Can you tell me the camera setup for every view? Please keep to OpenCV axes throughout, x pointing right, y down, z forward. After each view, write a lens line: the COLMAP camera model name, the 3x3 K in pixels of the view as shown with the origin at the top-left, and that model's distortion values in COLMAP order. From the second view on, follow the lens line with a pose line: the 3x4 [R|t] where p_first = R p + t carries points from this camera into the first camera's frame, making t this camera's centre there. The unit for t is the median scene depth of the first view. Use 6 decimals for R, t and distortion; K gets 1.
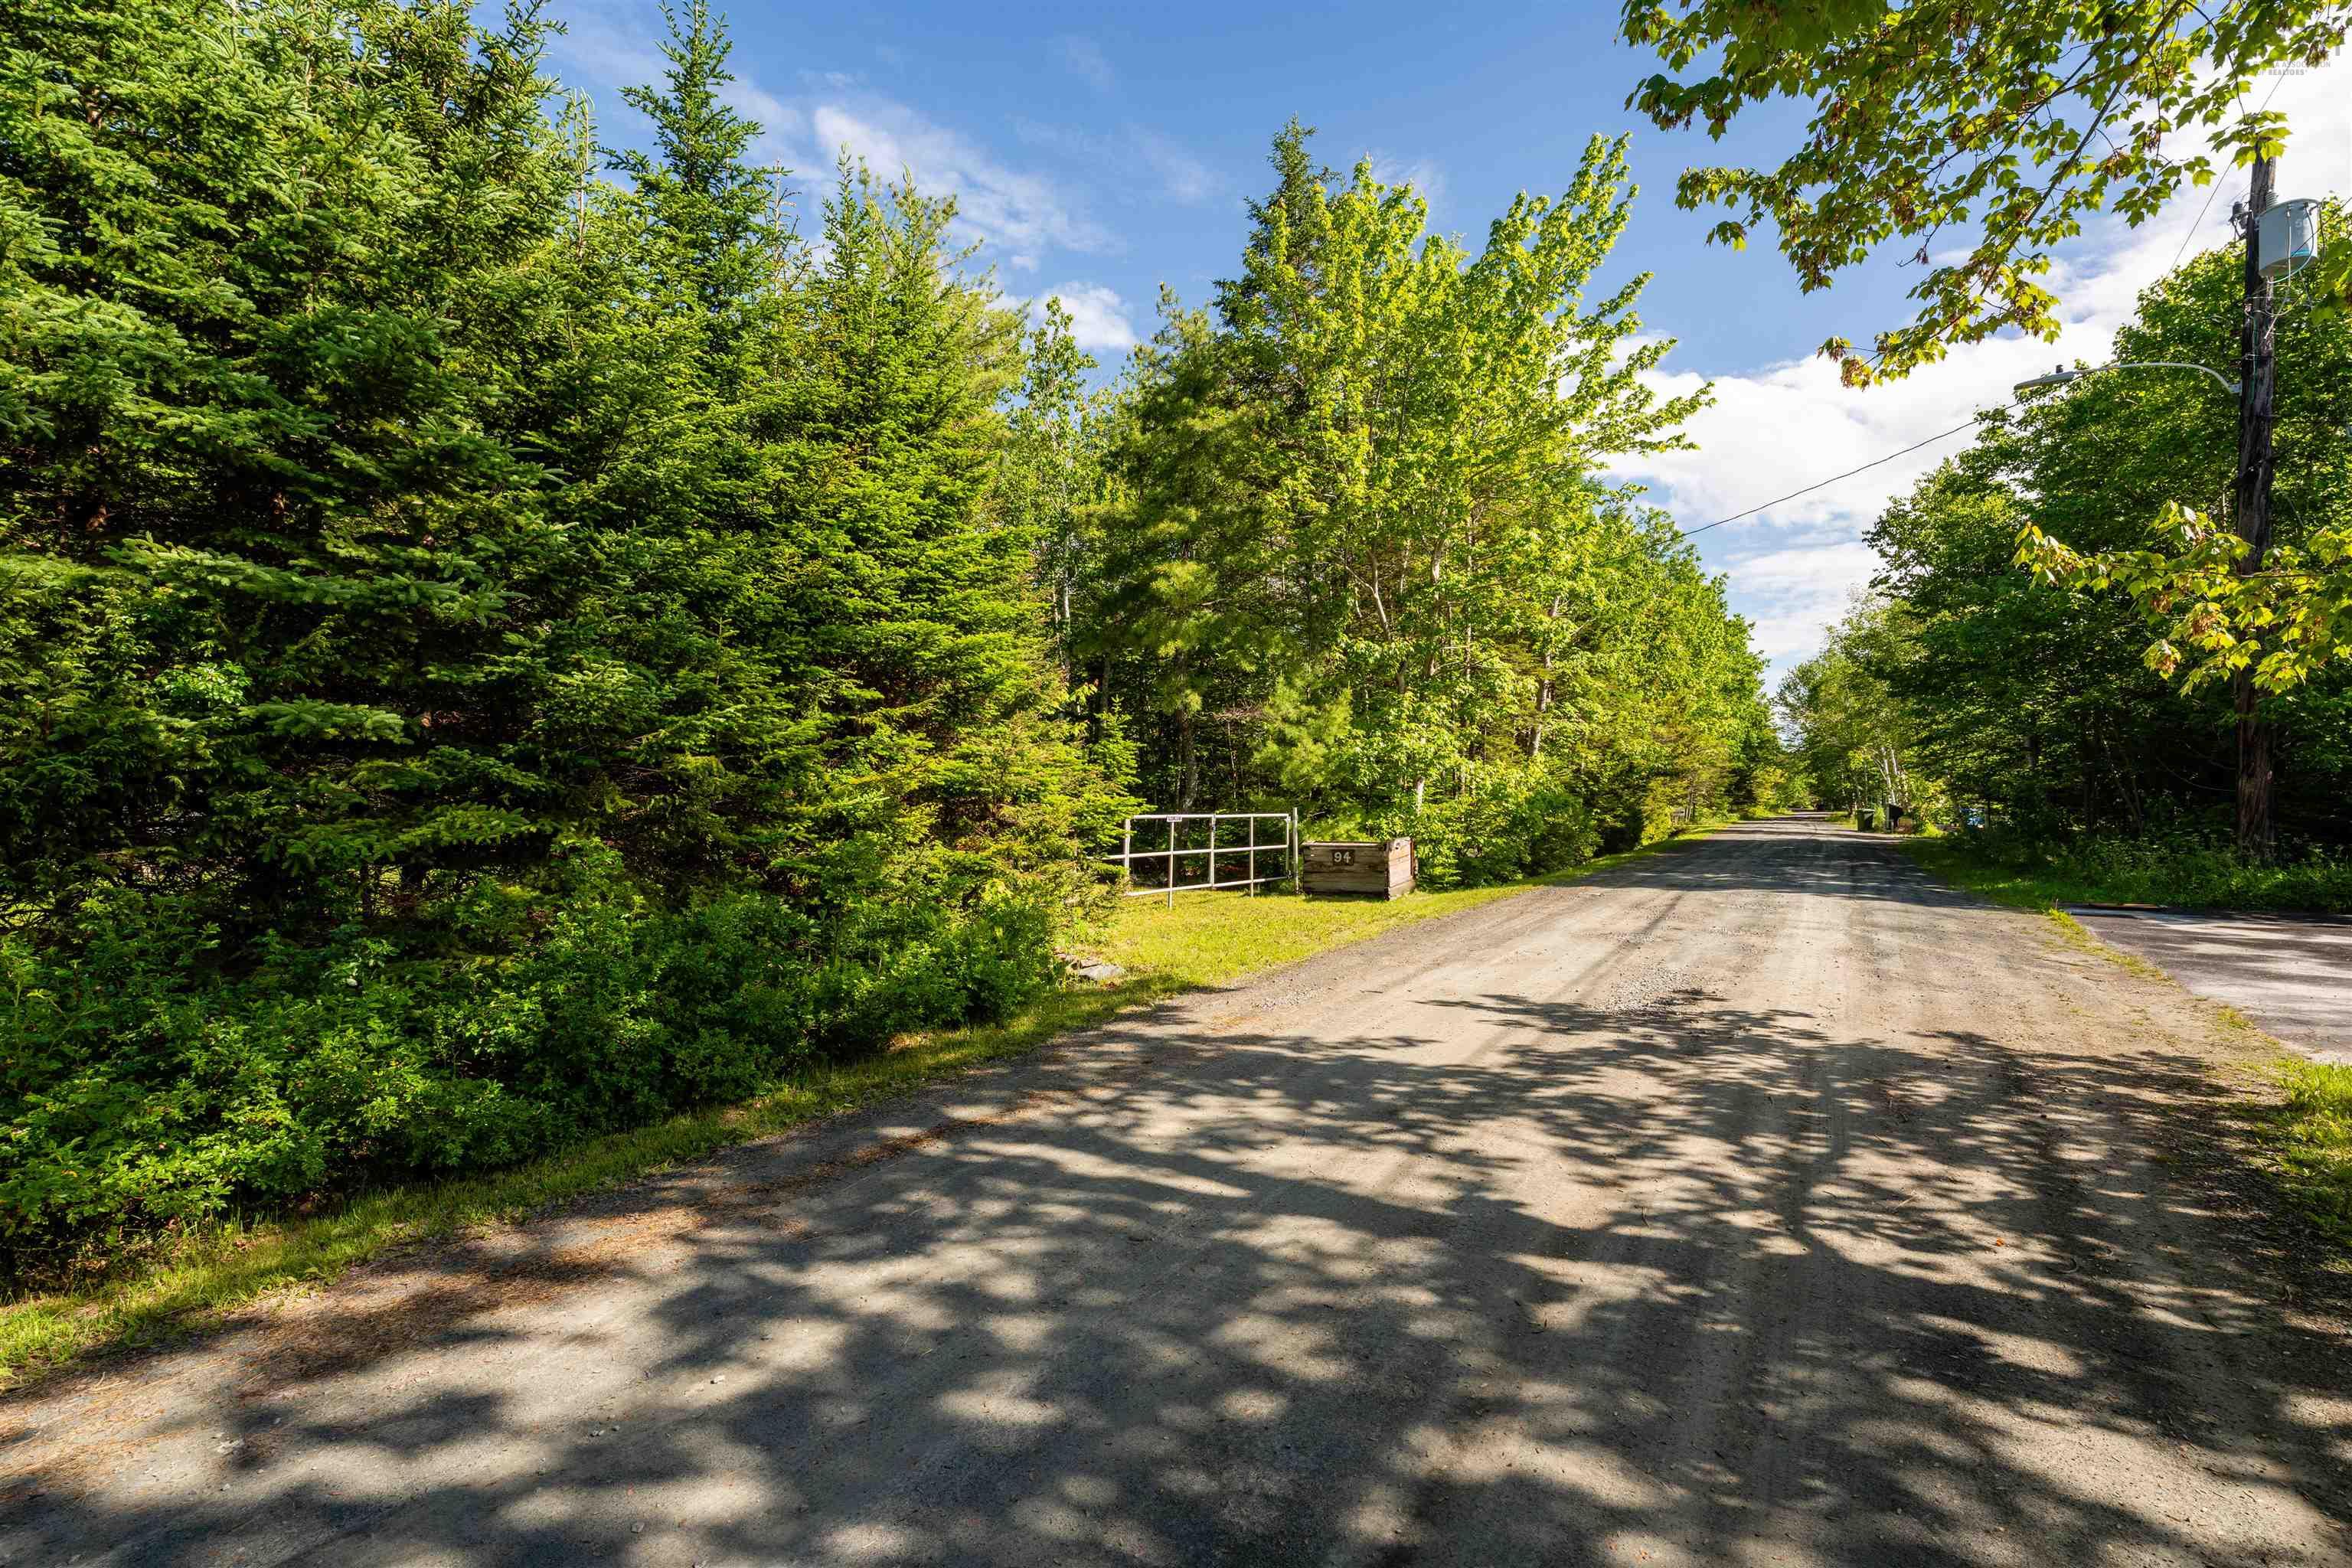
lens RADIAL K [[1034.3, 0, 1176.0], [0, 1034.3, 784.0], [0, 0, 1]] dist [0.002025, 0.000890]
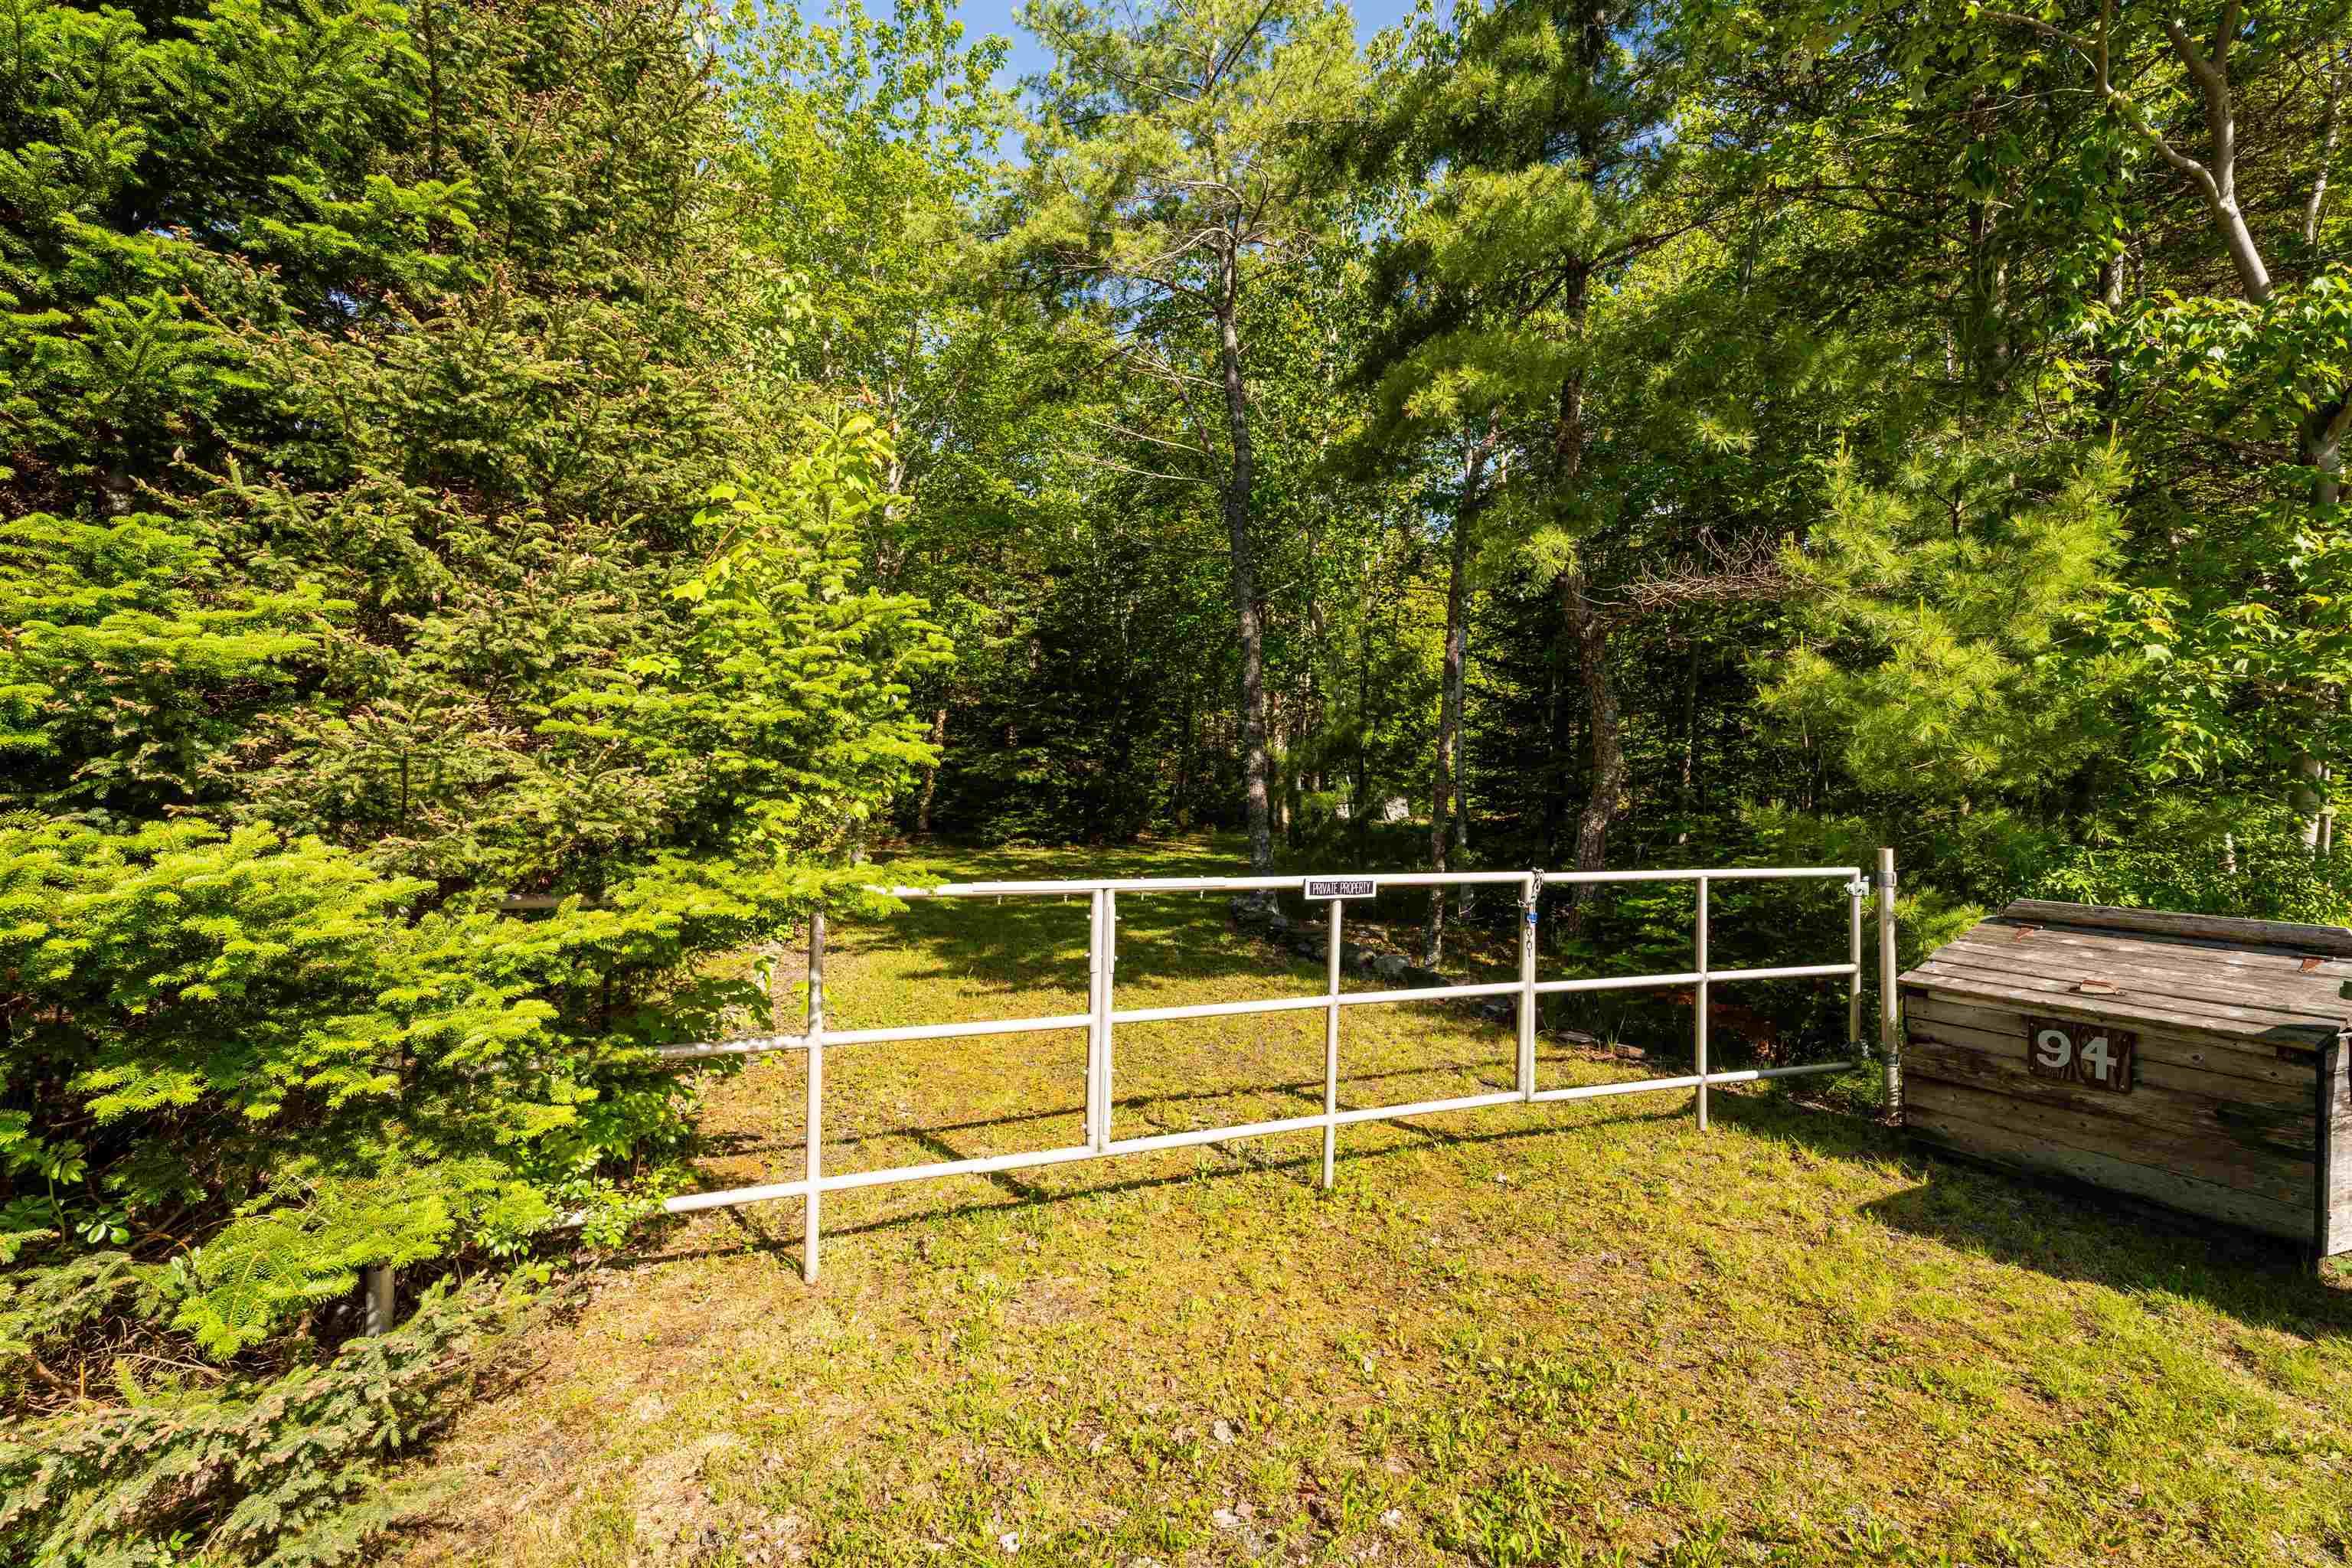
lens RADIAL K [[1042.8, 0, 1176.0], [0, 1042.8, 784.0], [0, 0, 1]] dist [-0.003374, 0.006799]
pose [[0.842735, 0.005078, -0.538304, 0.154757], [-0.003206, 0.999985, 0.004415, 0.002777], [0.538319, -0.001995, 0.842739, 0.912923]]
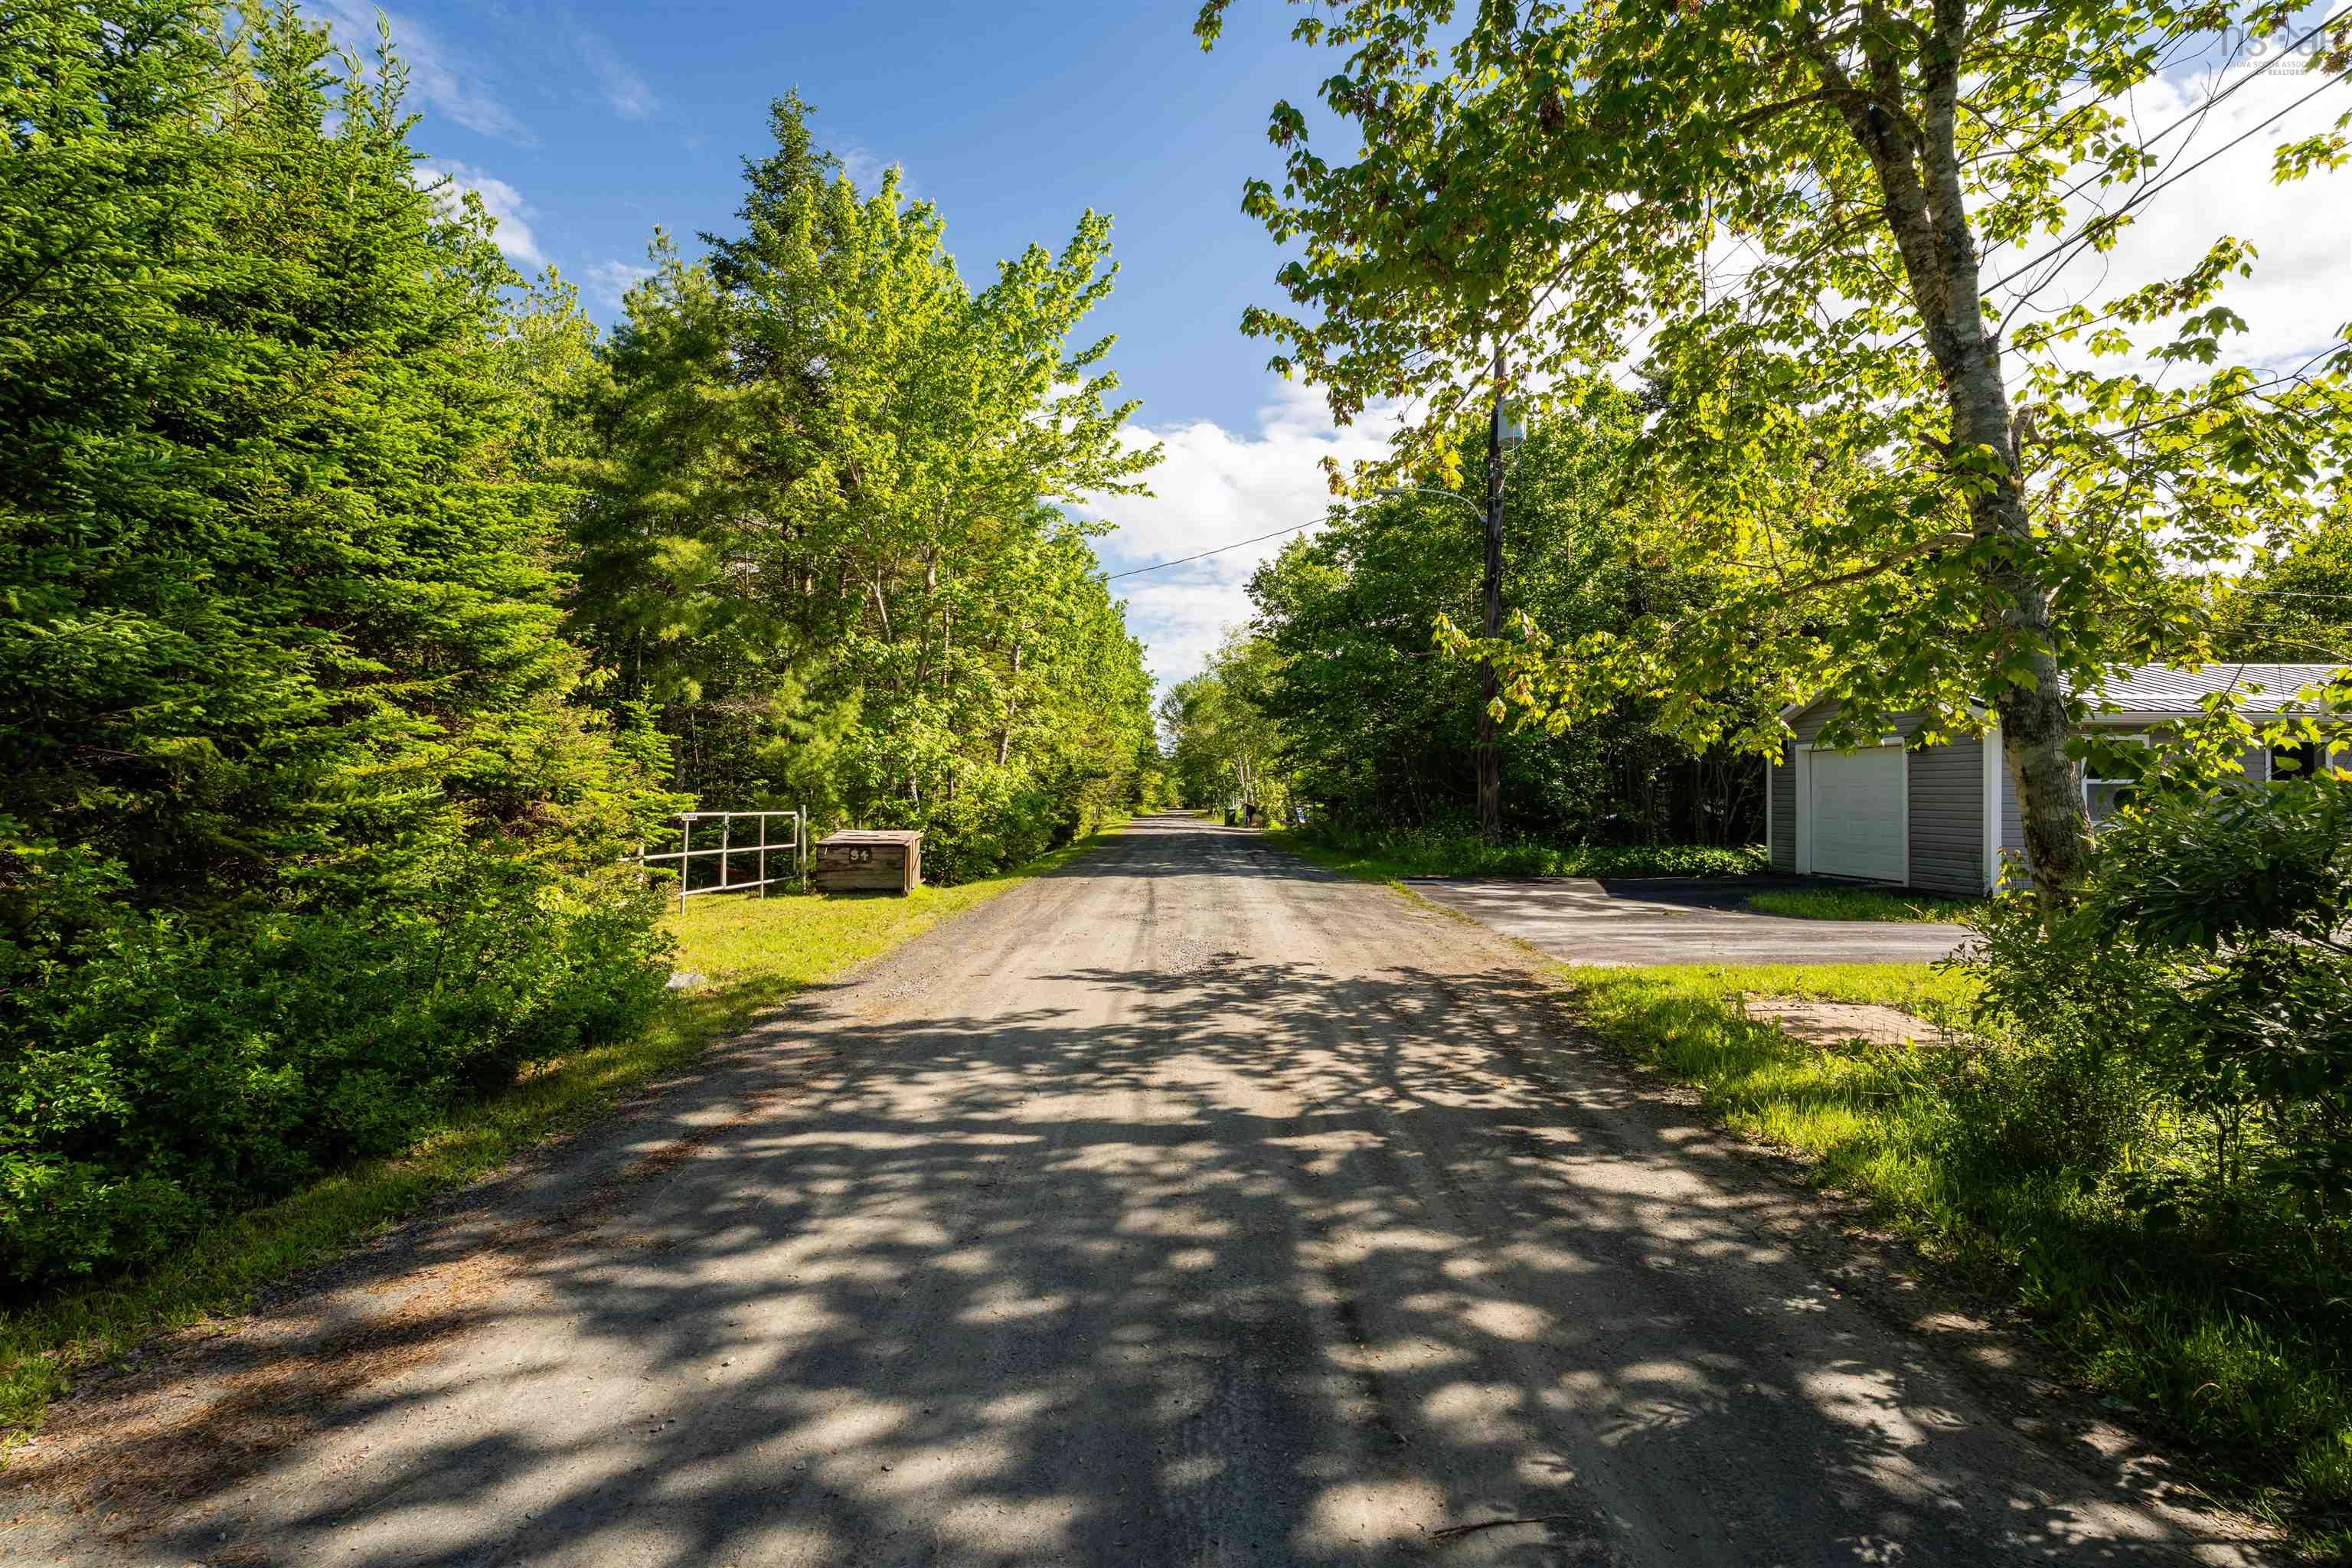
lens RADIAL K [[1042.8, 0, 1176.0], [0, 1042.8, 784.0], [0, 0, 1]] dist [-0.003374, 0.006799]
pose [[0.851628, 0.013671, 0.523969, -0.151484], [-0.014830, 0.999888, -0.001984, -0.000834], [-0.523938, -0.006081, 0.851735, -0.028118]]
